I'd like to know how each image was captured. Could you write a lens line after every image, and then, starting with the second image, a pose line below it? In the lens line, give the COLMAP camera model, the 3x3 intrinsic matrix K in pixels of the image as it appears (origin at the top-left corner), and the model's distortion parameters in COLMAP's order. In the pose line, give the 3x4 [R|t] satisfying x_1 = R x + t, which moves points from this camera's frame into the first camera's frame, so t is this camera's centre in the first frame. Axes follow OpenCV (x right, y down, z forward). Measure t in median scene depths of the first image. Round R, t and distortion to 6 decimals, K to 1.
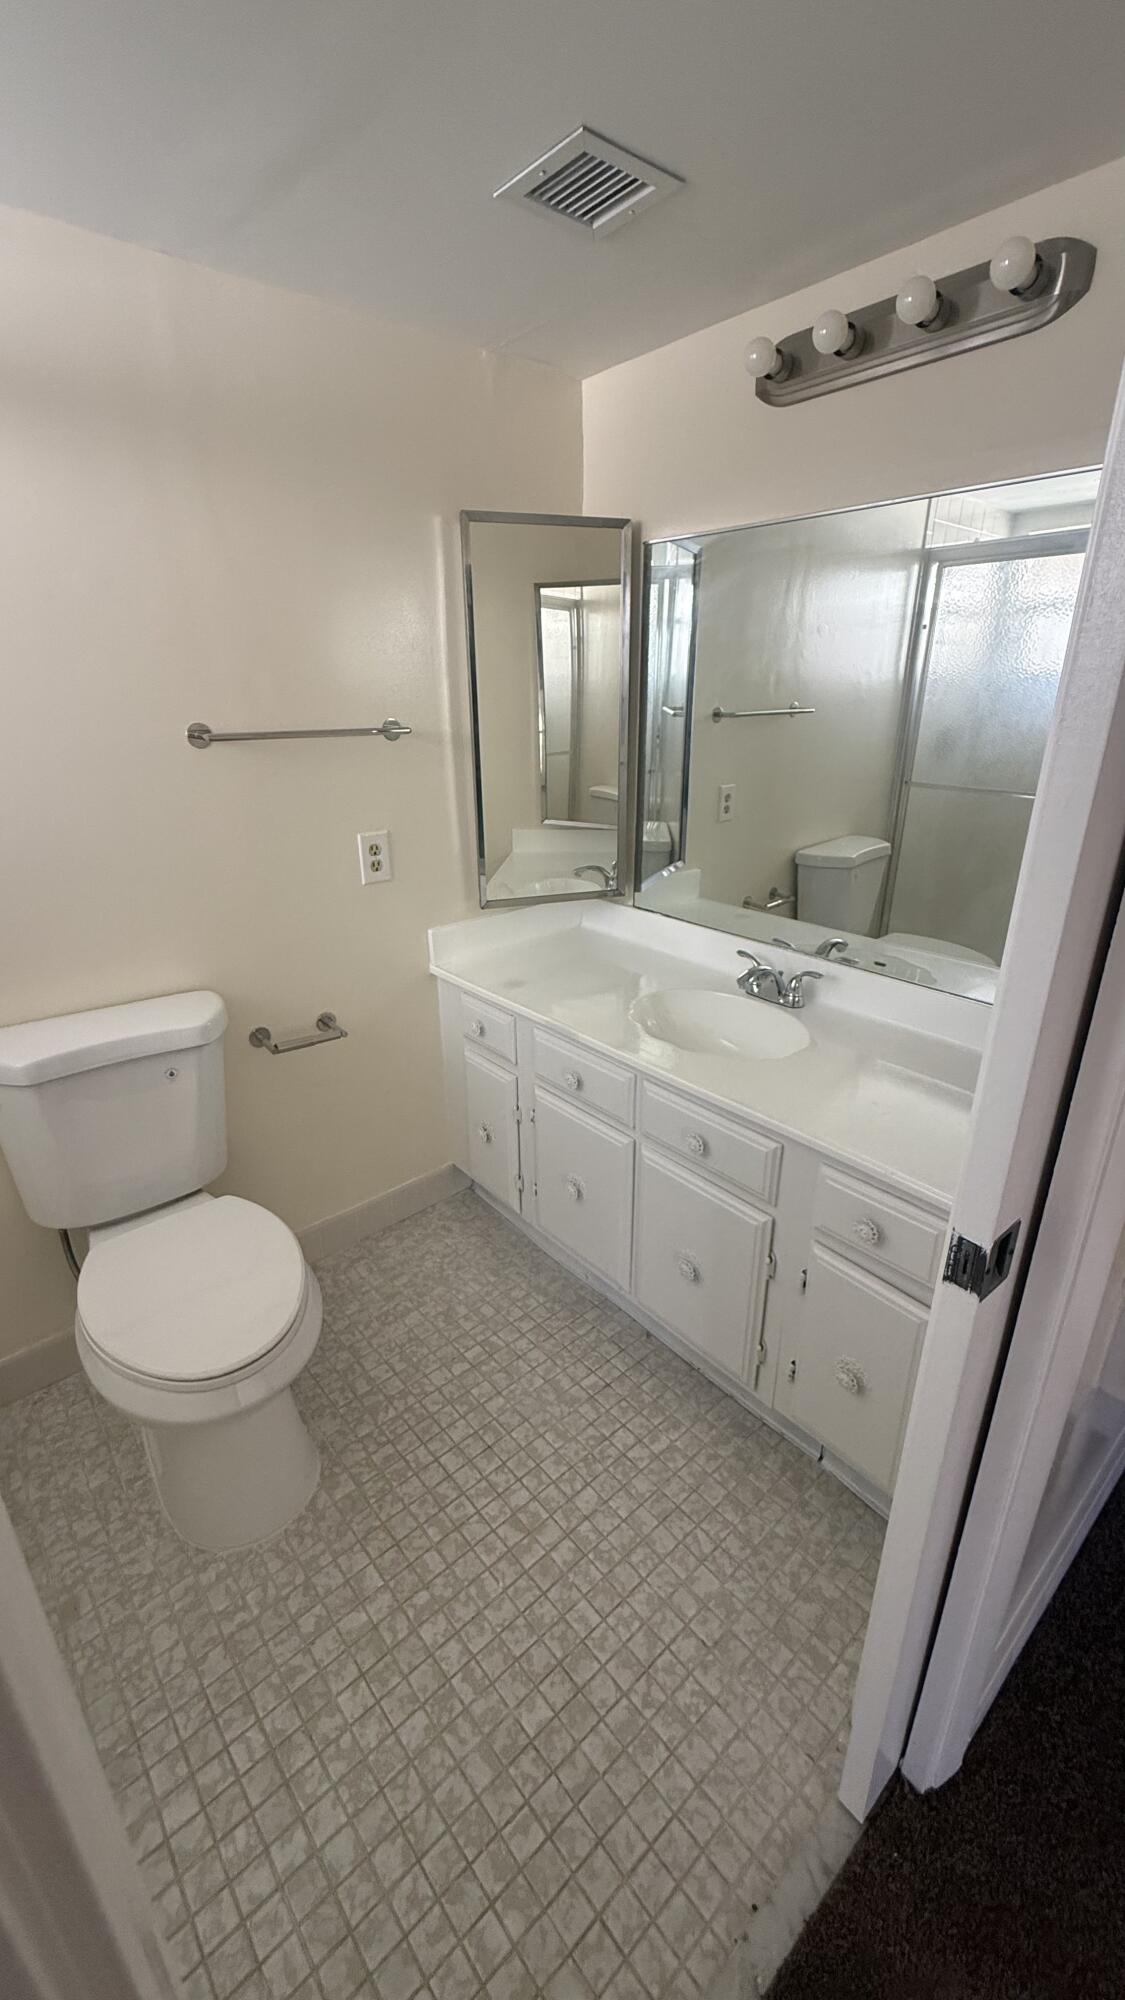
lens RADIAL K [[798.0, 0, 560.3], [0, 798.0, 992.9], [0, 0, 1]] dist [0.001252, -0.000164]
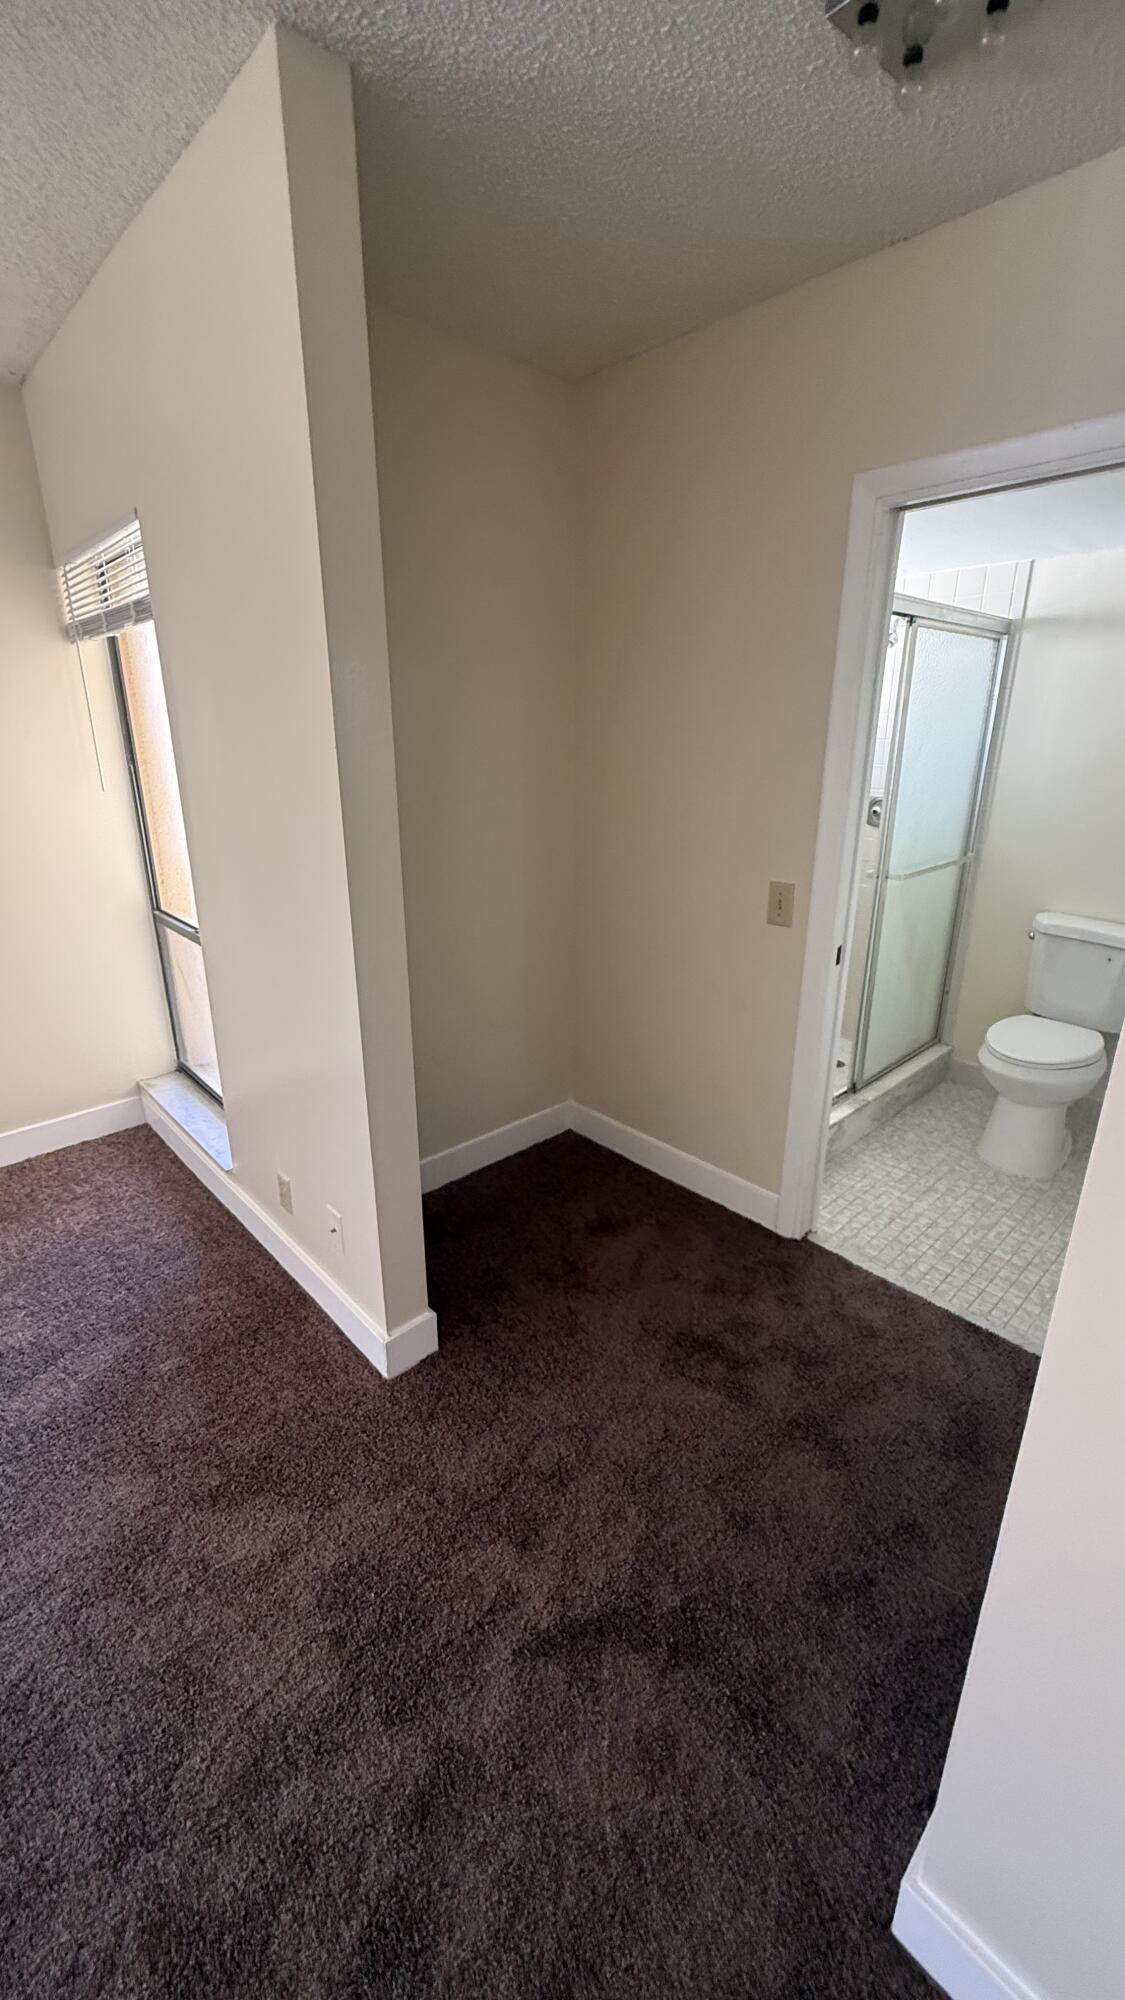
lens RADIAL K [[798.0, 0, 560.3], [0, 798.0, 992.9], [0, 0, 1]] dist [0.001252, -0.000164]
pose [[0.039826, 0.333771, -0.941812, 1.276346], [-0.357974, 0.884761, 0.298415, 0.076777], [0.932882, 0.325260, 0.154718, -0.470868]]
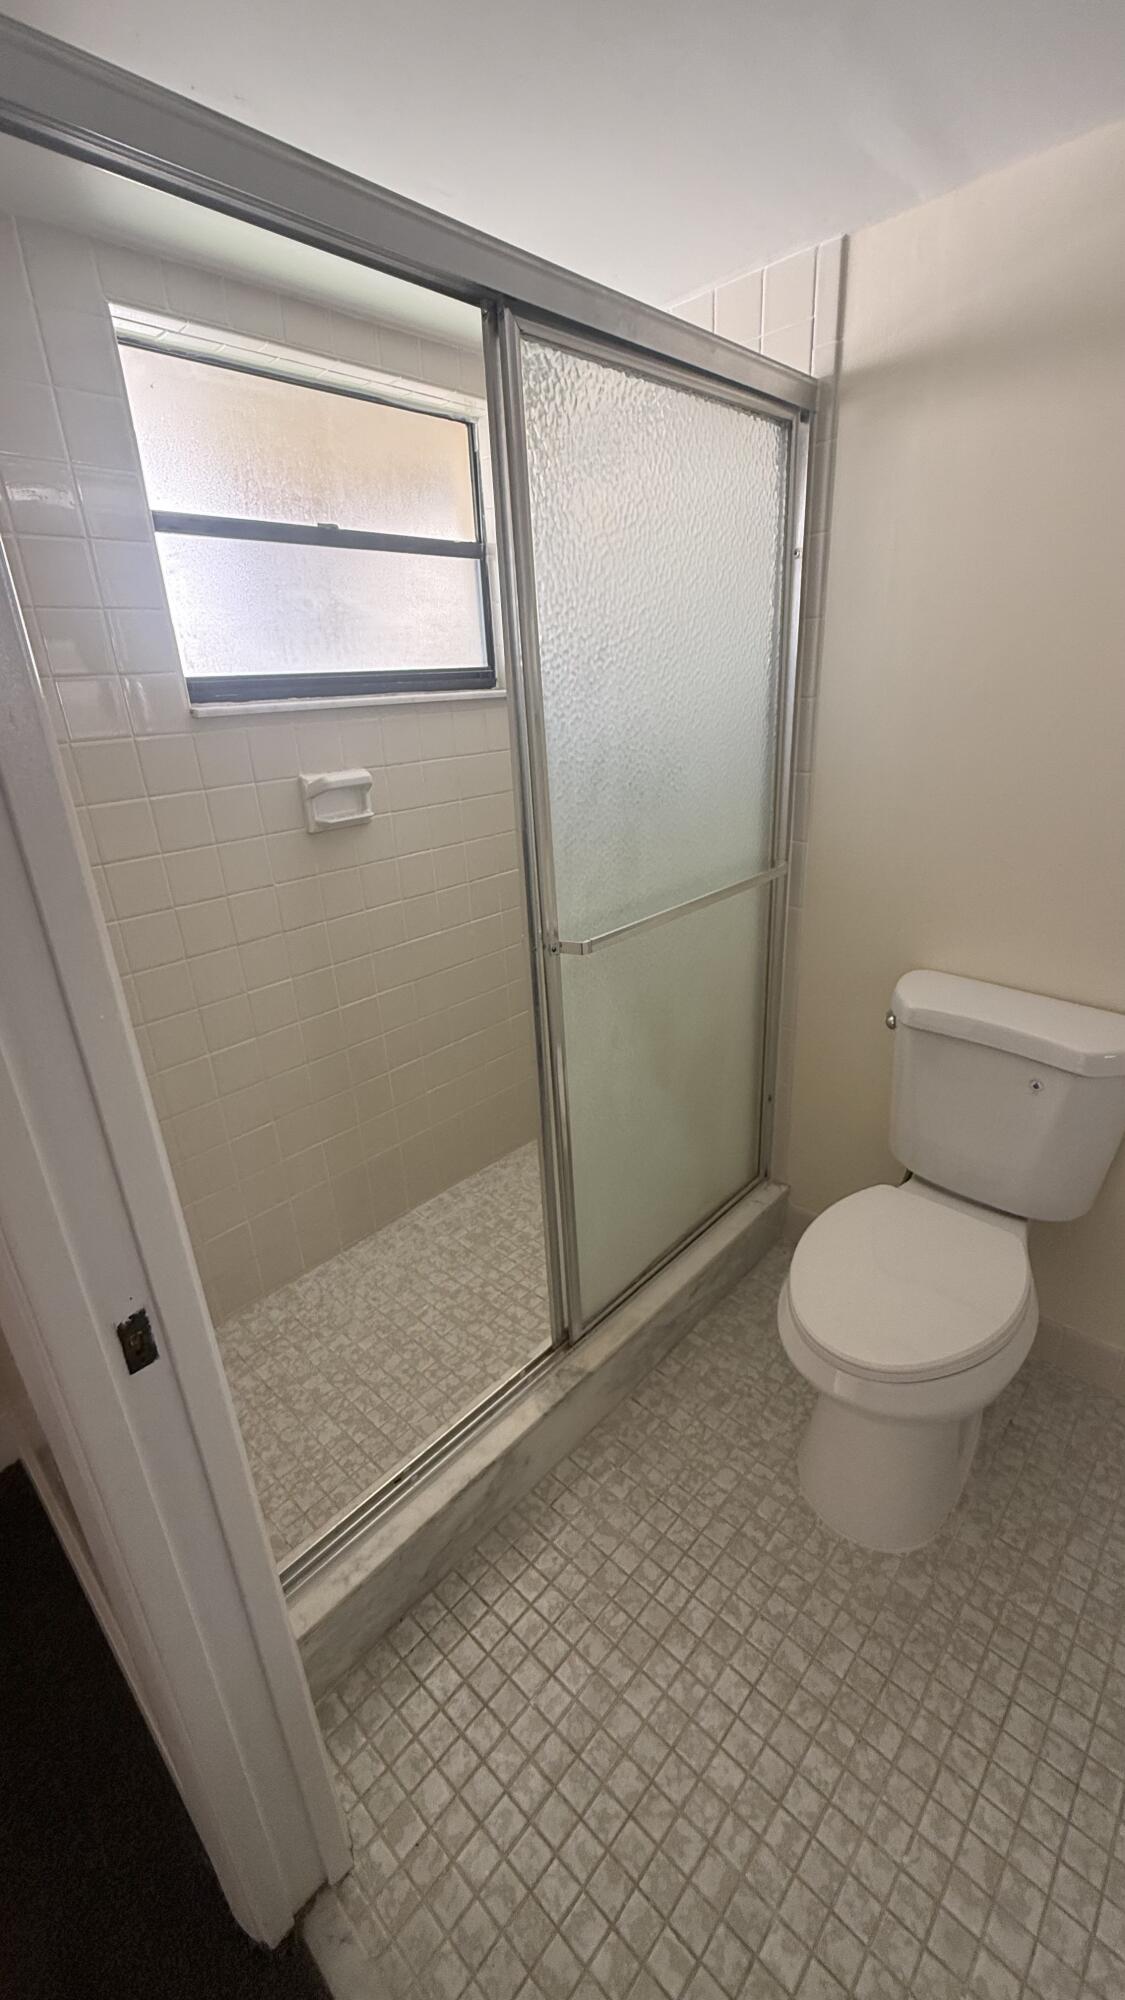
lens RADIAL K [[798.0, 0, 560.3], [0, 798.0, 992.9], [0, 0, 1]] dist [0.001252, -0.000164]
pose [[0.101700, 0.370592, -0.923211, 0.255053], [-0.314985, 0.892272, 0.323474, -0.116496], [0.943632, 0.257900, 0.207475, 0.289797]]
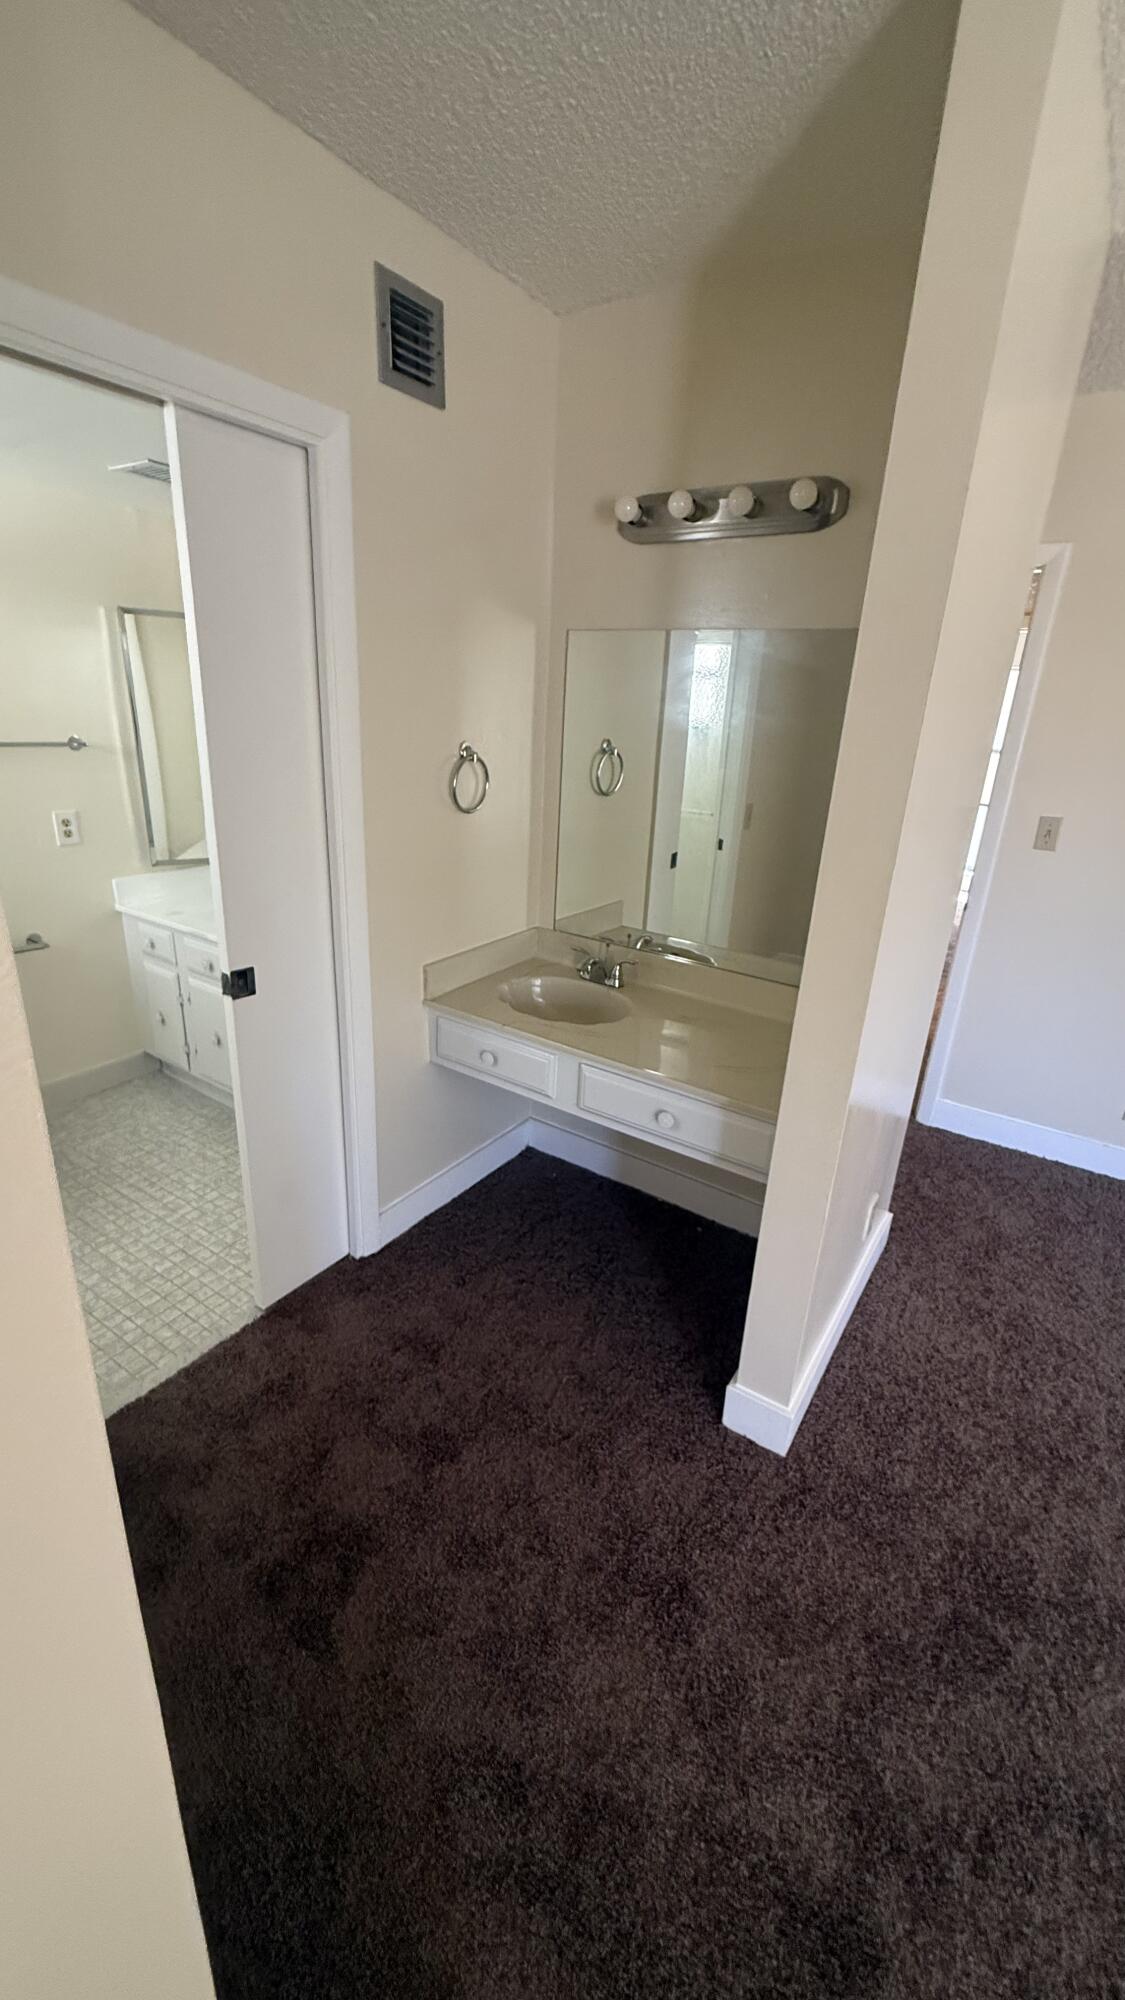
lens RADIAL K [[793.4, 0, 565.7], [0, 793.4, 995.2], [0, 0, 1]] dist [-0.001566, -0.000293]
pose [[0.960666, -0.039238, 0.274920, 0.308634], [0.042475, 0.999081, -0.005828, 0.241163], [-0.274438, 0.017276, 0.961450, -0.851439]]
